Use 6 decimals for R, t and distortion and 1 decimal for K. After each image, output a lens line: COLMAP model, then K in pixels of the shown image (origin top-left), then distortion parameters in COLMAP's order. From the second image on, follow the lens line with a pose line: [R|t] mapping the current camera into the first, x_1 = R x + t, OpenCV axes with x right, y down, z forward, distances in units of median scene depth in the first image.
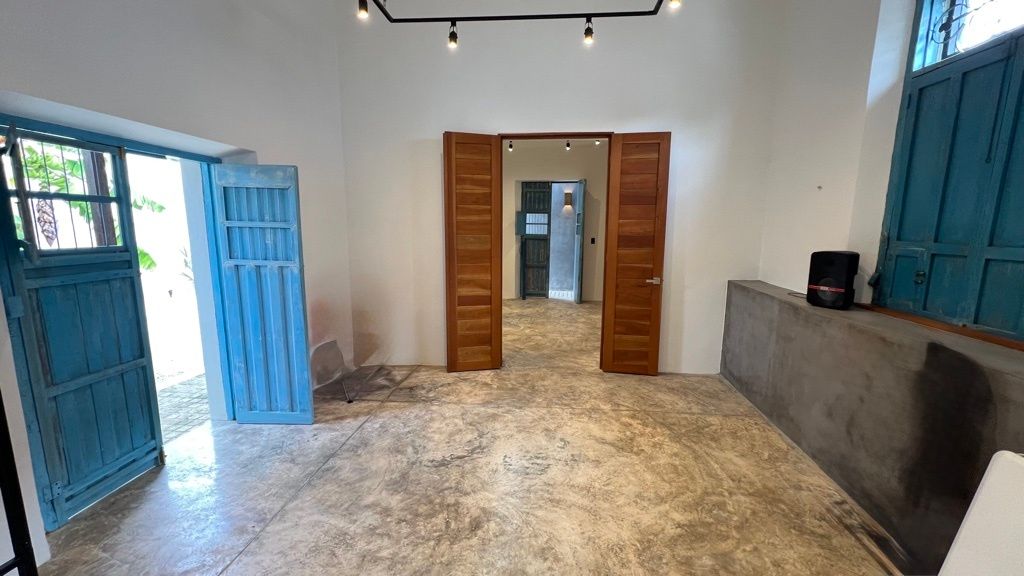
lens RADIAL K [[406.1, 0, 521.5], [0, 406.1, 289.8], [0, 0, 1]] dist [-0.000133, 0.000300]
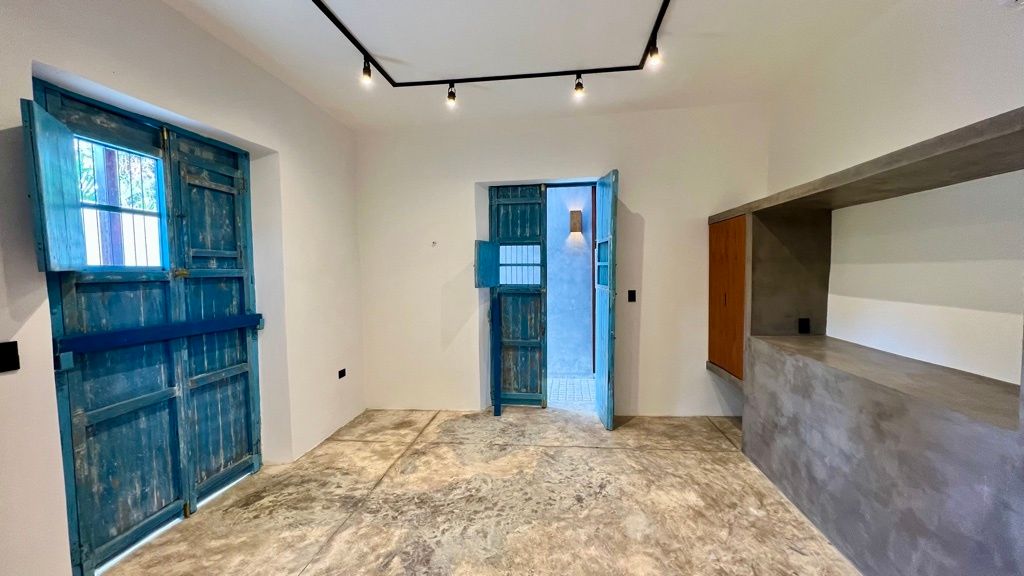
lens RADIAL K [[406.1, 0, 509.2], [0, 406.1, 291.3], [0, 0, 1]] dist [-0.000133, 0.000300]
pose [[0.999349, -0.023914, -0.027021, 0.036675], [0.020981, 0.994352, -0.104039, -0.073742], [0.029356, 0.103404, 0.994206, 0.479080]]
